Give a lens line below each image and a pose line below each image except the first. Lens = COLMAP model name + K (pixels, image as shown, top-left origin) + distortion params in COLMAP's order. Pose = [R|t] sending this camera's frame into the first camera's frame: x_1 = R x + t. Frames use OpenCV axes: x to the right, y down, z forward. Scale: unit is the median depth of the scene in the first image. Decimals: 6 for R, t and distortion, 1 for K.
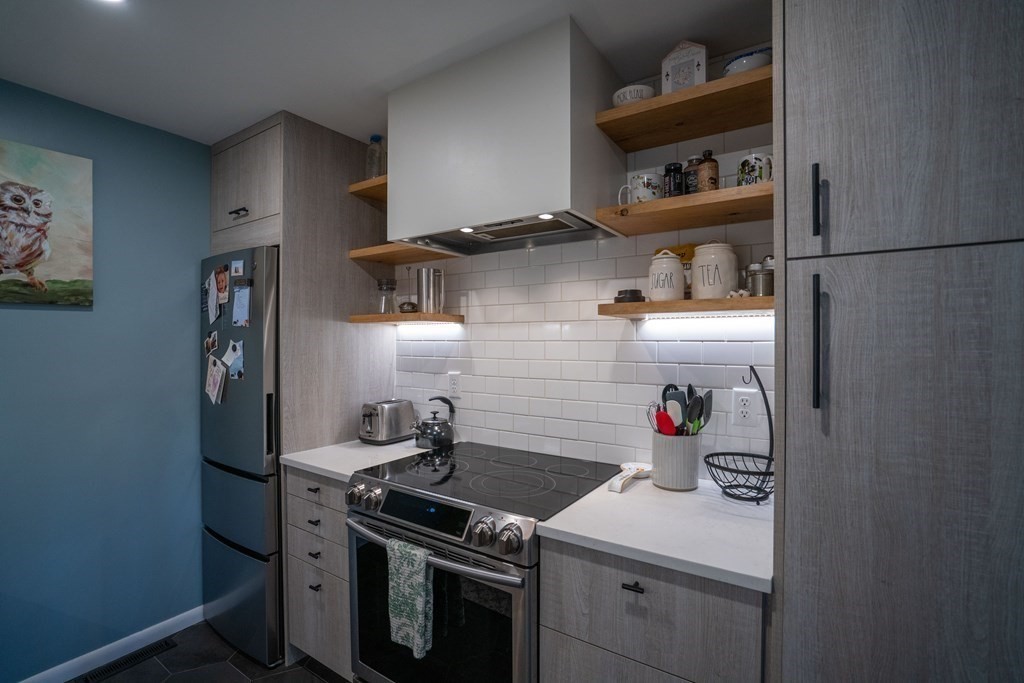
lens RADIAL K [[469.8, 0, 507.2], [0, 469.8, 345.2], [0, 0, 1]] dist [-0.058485, 0.021745]
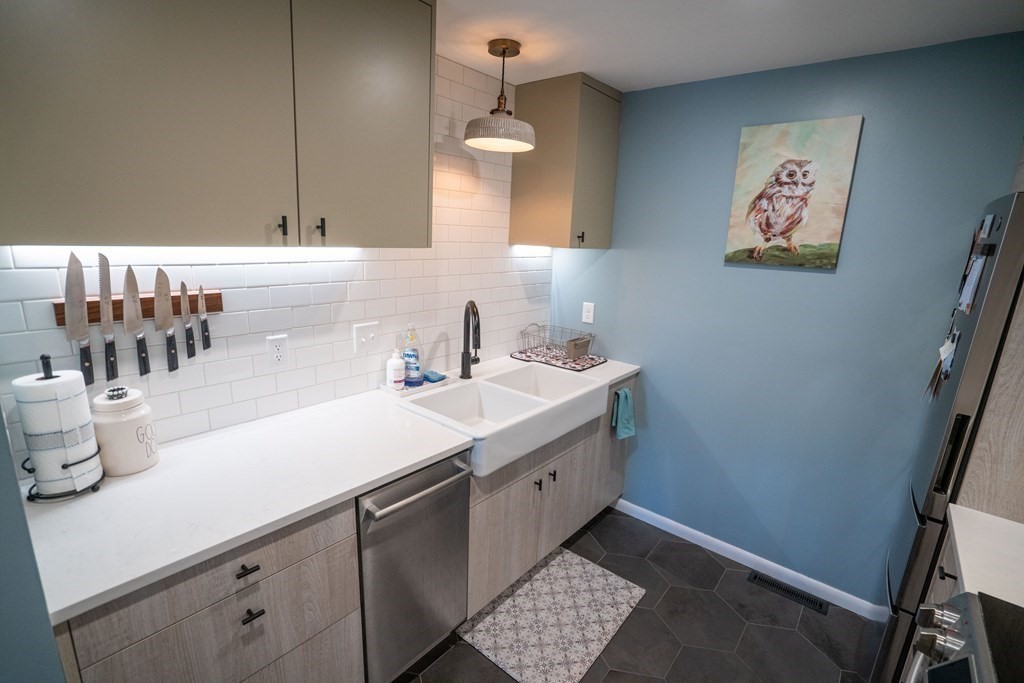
lens RADIAL K [[469.8, 0, 507.2], [0, 469.8, 345.2], [0, 0, 1]] dist [-0.058485, 0.021745]
pose [[-0.112745, 0.225932, -0.967597, 0.221831], [-0.055091, 0.970886, 0.233119, -0.131485], [0.992096, 0.079589, -0.097016, 0.424889]]
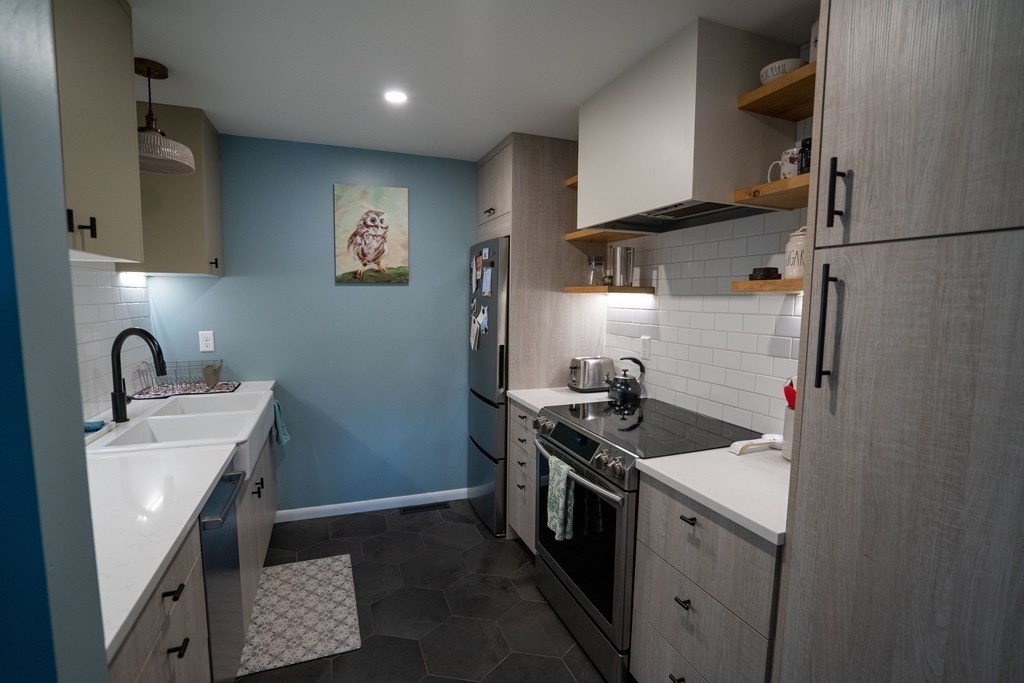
lens RADIAL K [[476.0, 0, 510.5], [0, 476.0, 343.9], [0, 0, 1]] dist [-0.065895, 0.027551]
pose [[0.817939, 0.063973, -0.571737, 0.361564], [-0.017244, 0.996078, 0.086783, -0.025849], [0.575046, -0.061124, 0.815834, -0.163817]]
